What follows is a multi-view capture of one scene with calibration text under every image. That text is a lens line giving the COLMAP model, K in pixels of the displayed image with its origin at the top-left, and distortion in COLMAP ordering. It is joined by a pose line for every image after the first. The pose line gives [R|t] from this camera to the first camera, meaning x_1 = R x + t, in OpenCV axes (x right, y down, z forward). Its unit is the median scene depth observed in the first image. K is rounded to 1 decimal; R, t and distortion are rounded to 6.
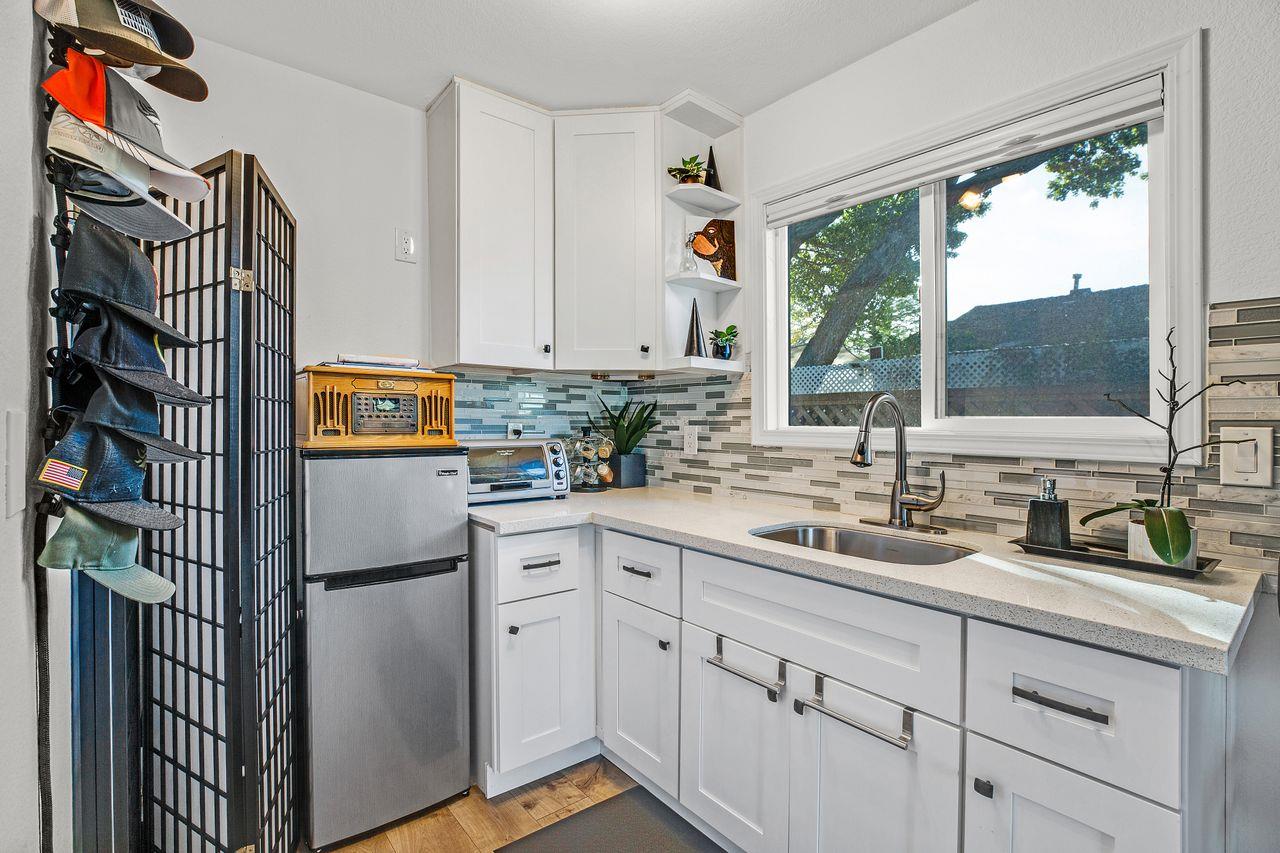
lens RADIAL K [[580.9, 0, 645.0], [0, 580.9, 424.8], [0, 0, 1]] dist [-0.049237, 0.011383]
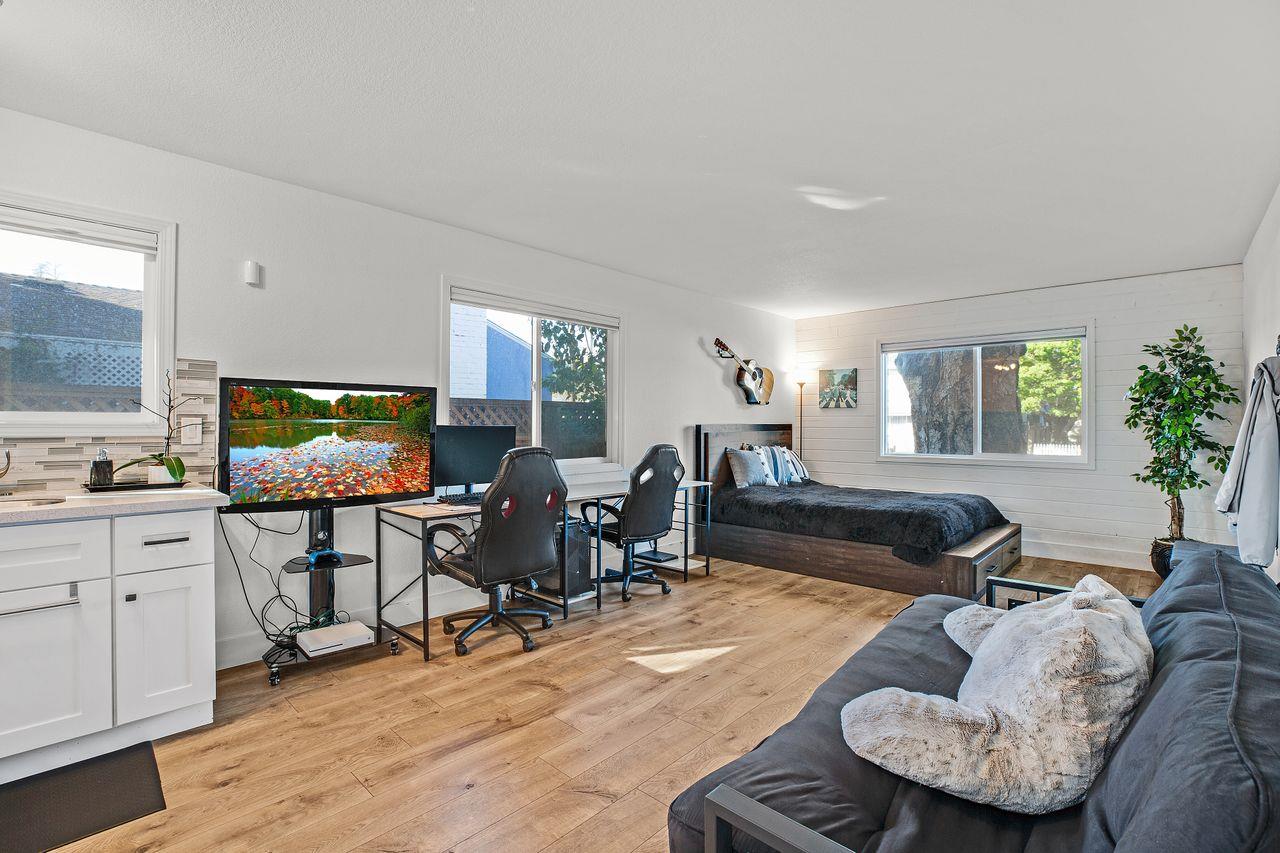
lens RADIAL K [[580.9, 0, 645.0], [0, 580.9, 424.8], [0, 0, 1]] dist [-0.049237, 0.011383]
pose [[-0.150576, -0.011307, 0.988534, -1.311271], [-0.004574, 0.999932, 0.010741, -0.000160], [-0.988588, -0.002904, -0.150617, -0.400165]]
